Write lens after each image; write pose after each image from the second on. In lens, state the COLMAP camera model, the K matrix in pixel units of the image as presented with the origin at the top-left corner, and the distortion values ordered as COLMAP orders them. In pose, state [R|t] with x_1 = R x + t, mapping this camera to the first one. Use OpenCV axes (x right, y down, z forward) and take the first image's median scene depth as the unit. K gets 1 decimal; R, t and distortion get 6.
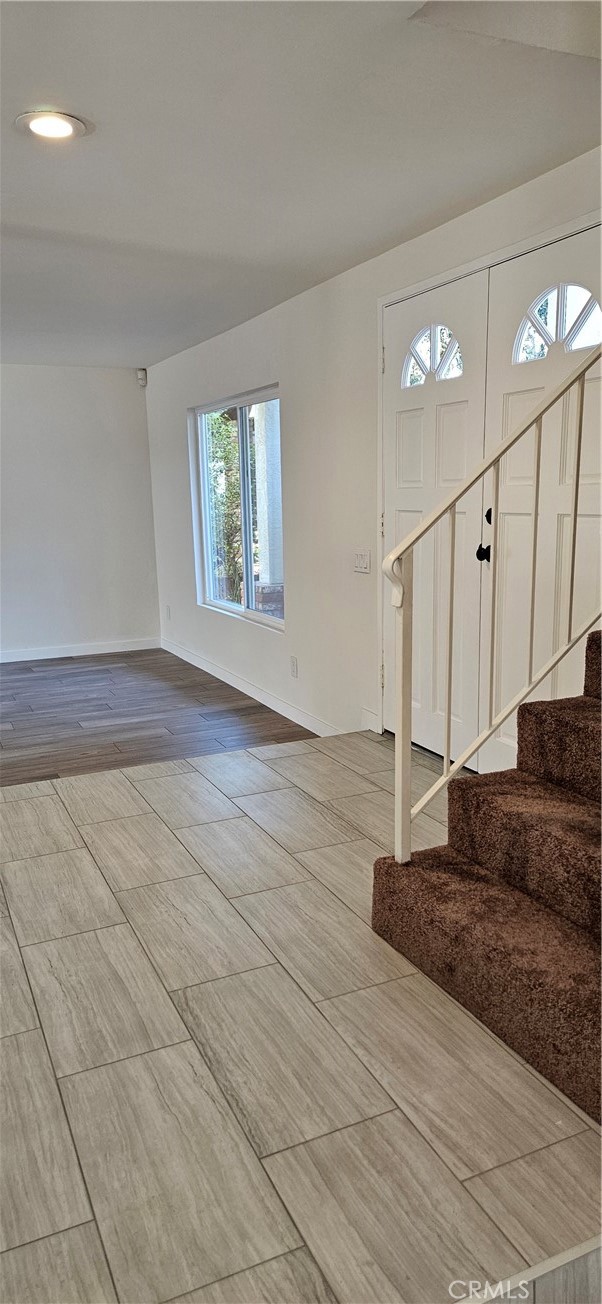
lens RADIAL K [[872.2, 0, 307.1], [0, 872.2, 647.8], [0, 0, 1]] dist [0.081820, -0.071904]
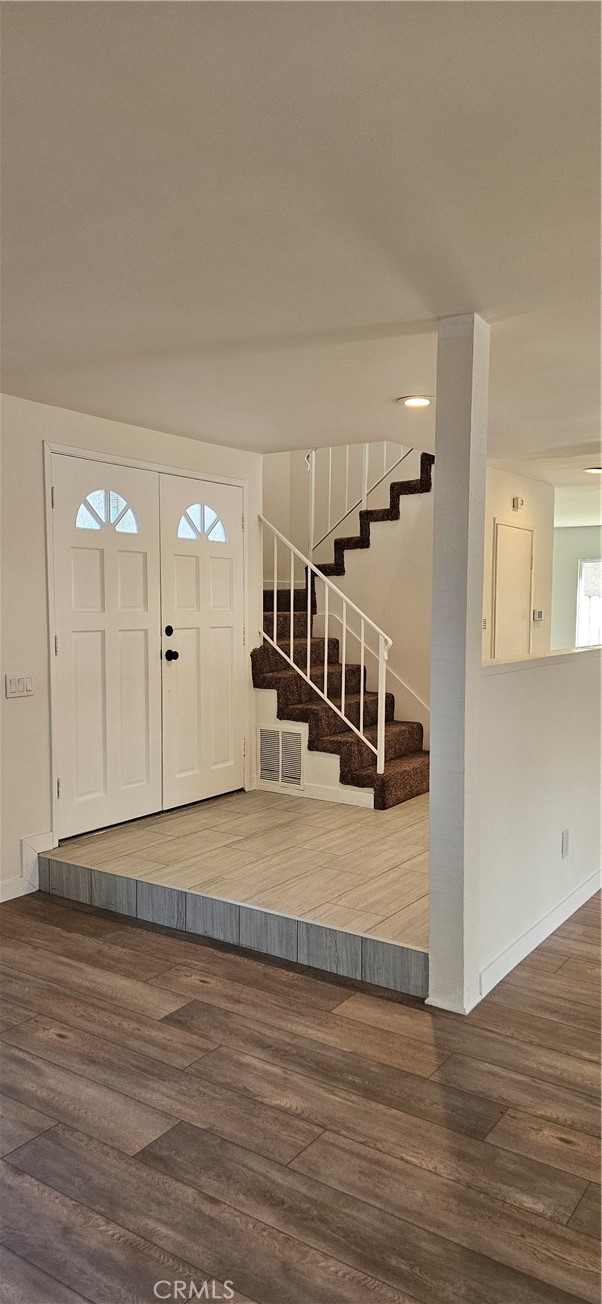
lens RADIAL K [[872.2, 0, 307.1], [0, 872.2, 647.8], [0, 0, 1]] dist [0.081820, -0.071904]
pose [[-0.513138, -0.020754, 0.858055, -1.113273], [0.162220, 0.979345, 0.120699, -0.243523], [-0.842837, 0.201129, -0.499172, 1.433959]]
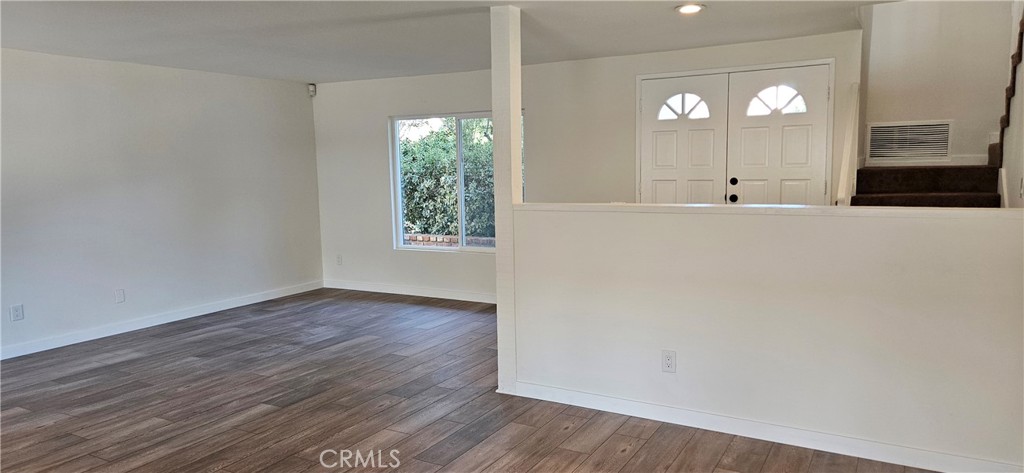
lens RADIAL K [[684.9, 0, 525.8], [0, 684.9, 224.3], [0, 0, 1]] dist [0.081820, -0.071904]
pose [[0.813183, -0.045145, 0.580254, -1.121594], [0.104619, 0.992086, -0.069430, 0.020055], [-0.572528, 0.117165, 0.811471, -0.080591]]
